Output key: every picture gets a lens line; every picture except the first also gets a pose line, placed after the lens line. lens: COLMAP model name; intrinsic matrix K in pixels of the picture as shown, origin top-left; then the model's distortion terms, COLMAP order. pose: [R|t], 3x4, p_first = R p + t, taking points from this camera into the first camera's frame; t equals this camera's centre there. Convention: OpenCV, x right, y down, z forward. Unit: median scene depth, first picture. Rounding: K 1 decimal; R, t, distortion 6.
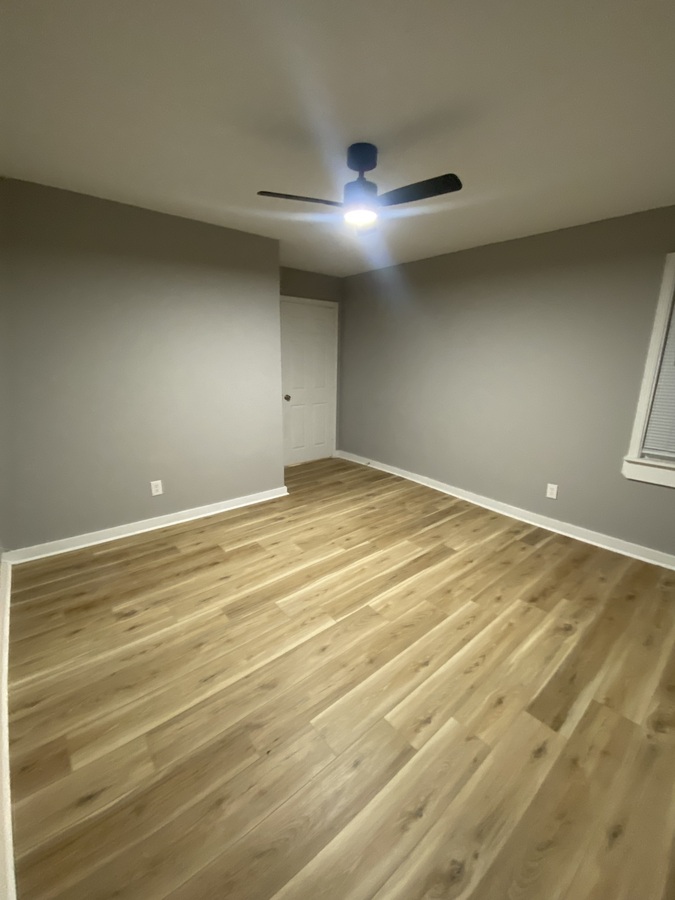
lens RADIAL K [[365.2, 0, 333.8], [0, 365.2, 434.8], [0, 0, 1]] dist [0.028474, -0.020455]
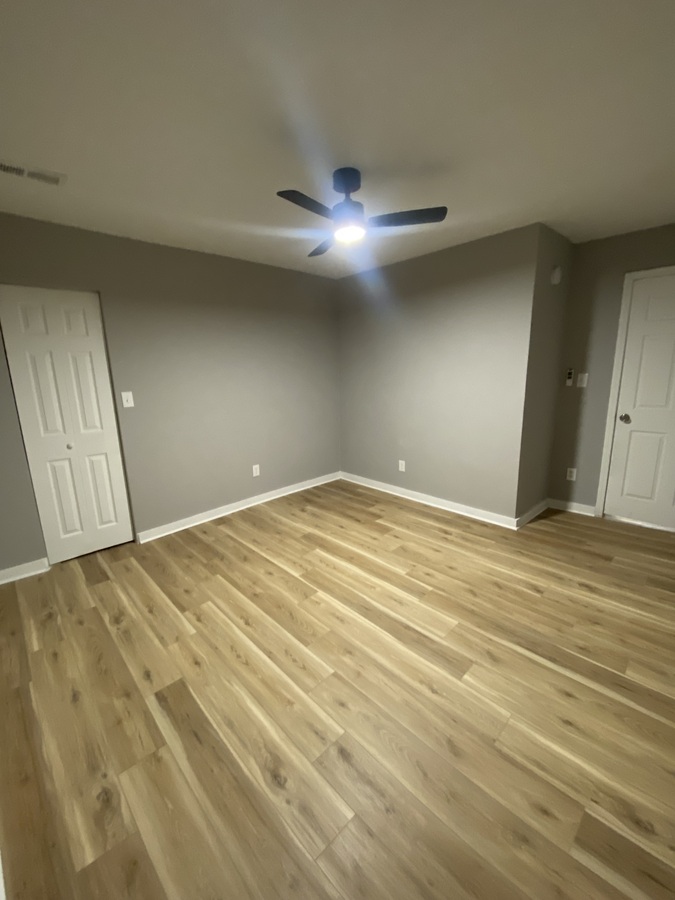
lens RADIAL K [[361.0, 0, 340.6], [0, 361.0, 451.7], [0, 0, 1]] dist [0.021798, -0.020907]
pose [[0.080397, 0.205208, -0.975411, 0.962827], [-0.186474, 0.964398, 0.187521, -0.135816], [0.979165, 0.166812, 0.115801, 0.793828]]
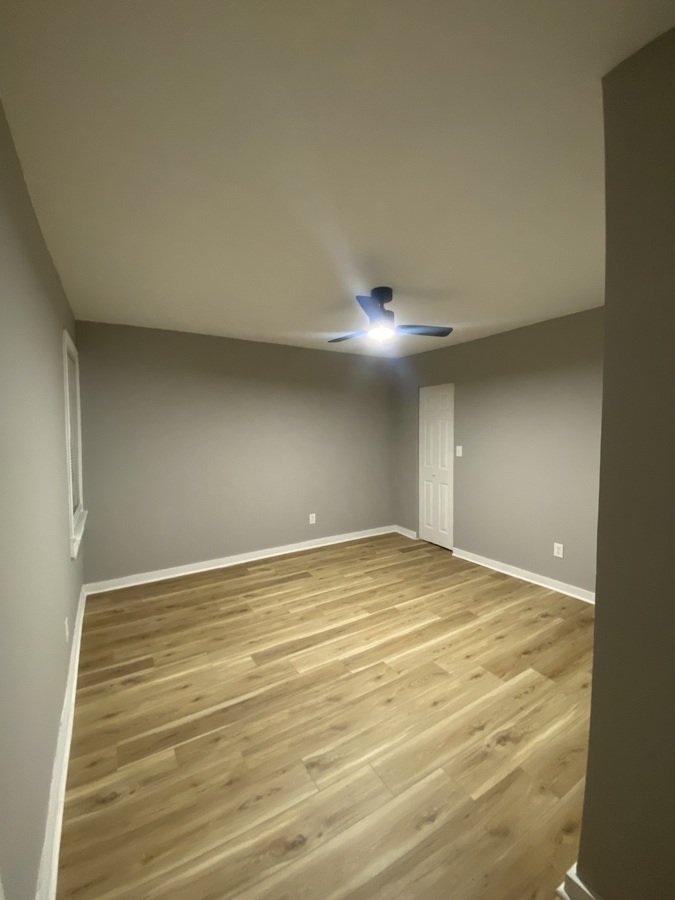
lens RADIAL K [[363.5, 0, 337.5], [0, 363.5, 450.0], [0, 0, 1]] dist [0.017132, -0.017101]
pose [[-0.990120, -0.020420, 0.138729, 0.034554], [0.018341, 0.961982, 0.272496, -0.432879], [-0.139019, 0.272348, -0.952103, 1.930358]]
